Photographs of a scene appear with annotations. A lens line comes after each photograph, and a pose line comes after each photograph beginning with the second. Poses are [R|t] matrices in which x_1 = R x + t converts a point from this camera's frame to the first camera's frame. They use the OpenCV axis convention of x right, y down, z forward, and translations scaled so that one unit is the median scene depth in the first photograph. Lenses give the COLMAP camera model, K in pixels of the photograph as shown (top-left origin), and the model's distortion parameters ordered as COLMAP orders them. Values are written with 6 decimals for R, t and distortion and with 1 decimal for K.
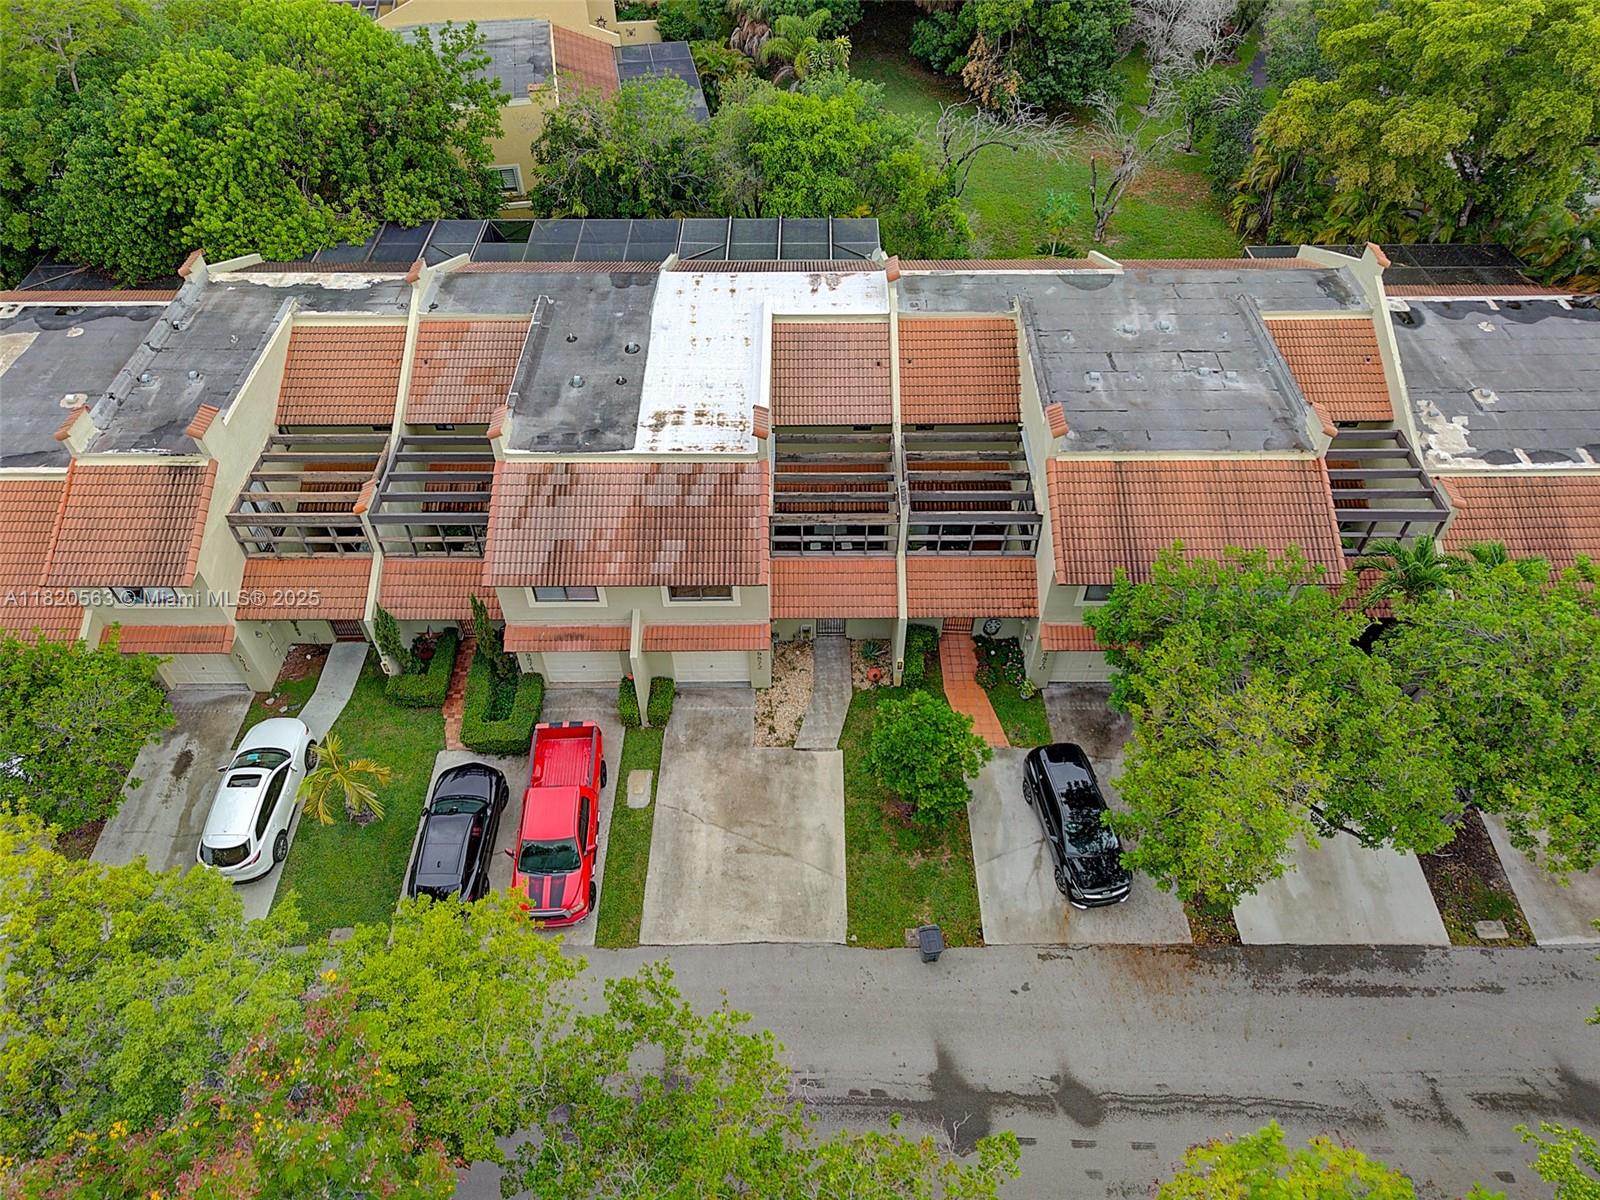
lens RADIAL K [[1076.1, 0, 802.7], [0, 1076.1, 601.9], [0, 0, 1]] dist [-0.003476, -0.002678]
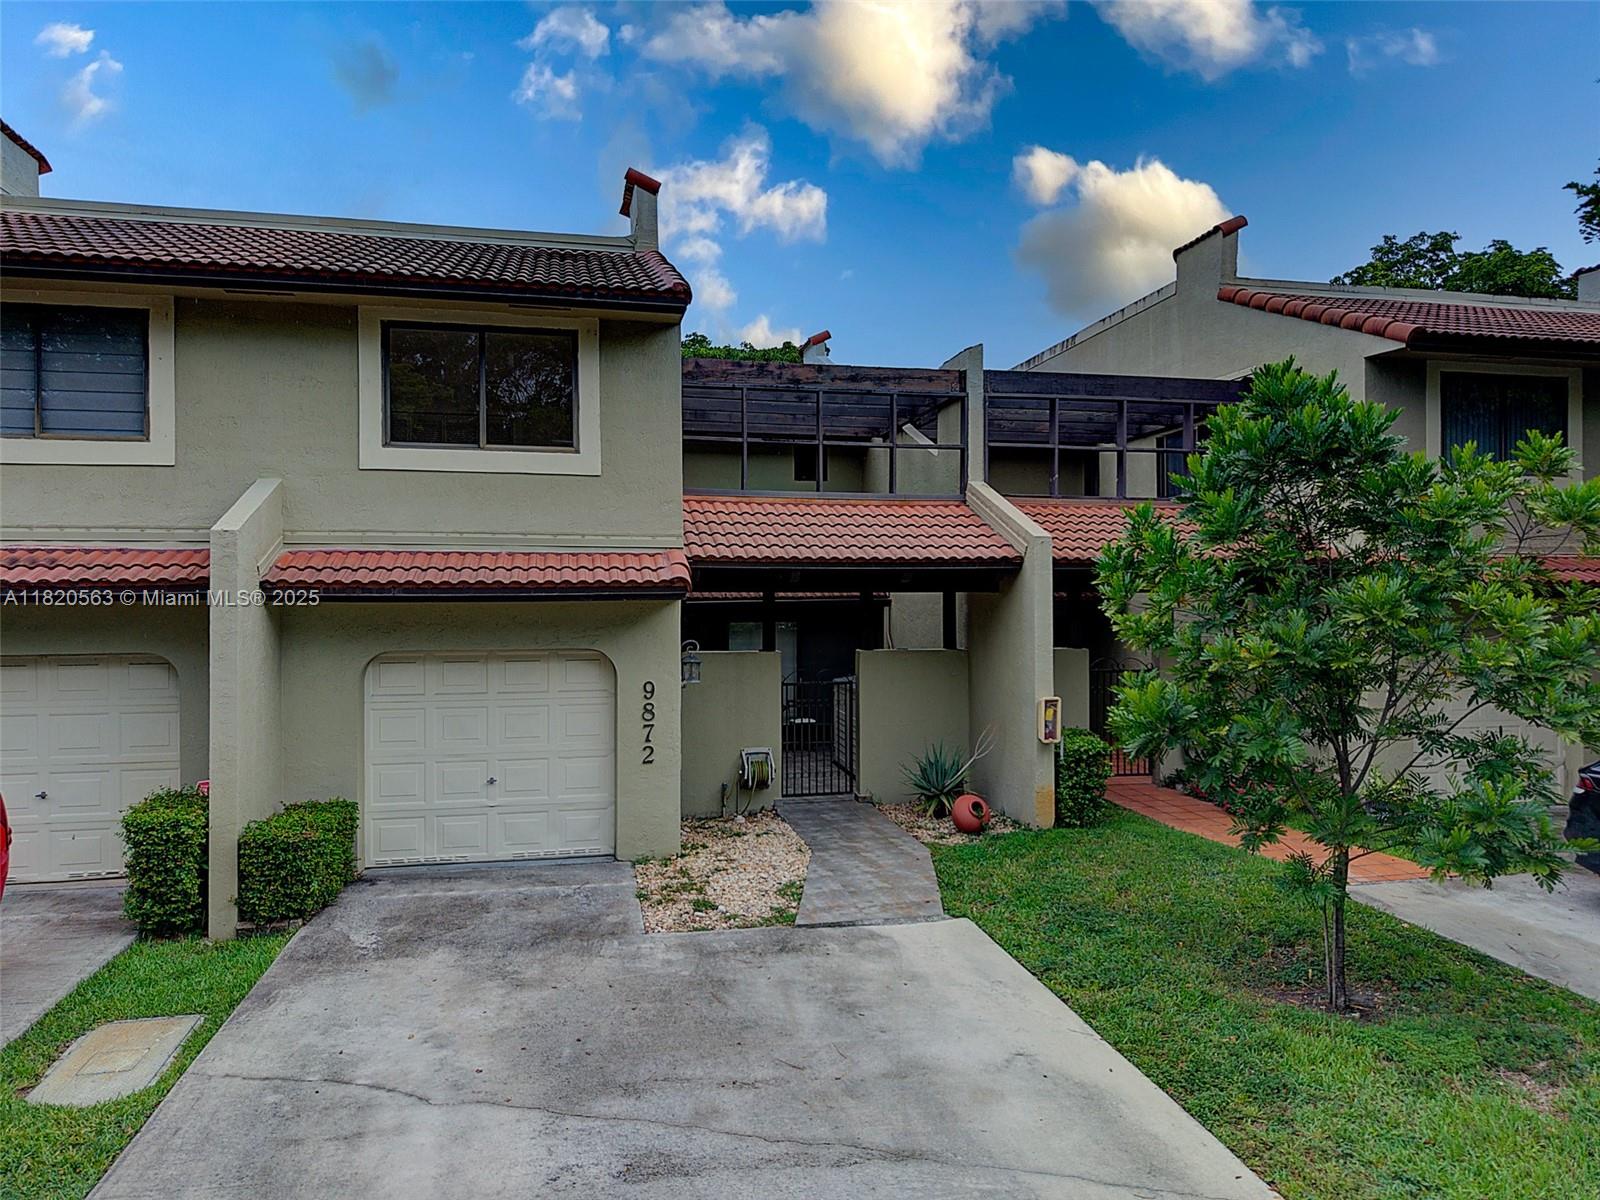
lens RADIAL K [[1076.1, 0, 800.9], [0, 1076.1, 600.9], [0, 0, 1]] dist [-0.003476, -0.002678]
pose [[0.976133, 0.002768, 0.217156, -0.065371], [0.163138, 0.650691, -0.741611, 0.280410], [-0.143354, 0.759338, 0.634709, 0.753322]]
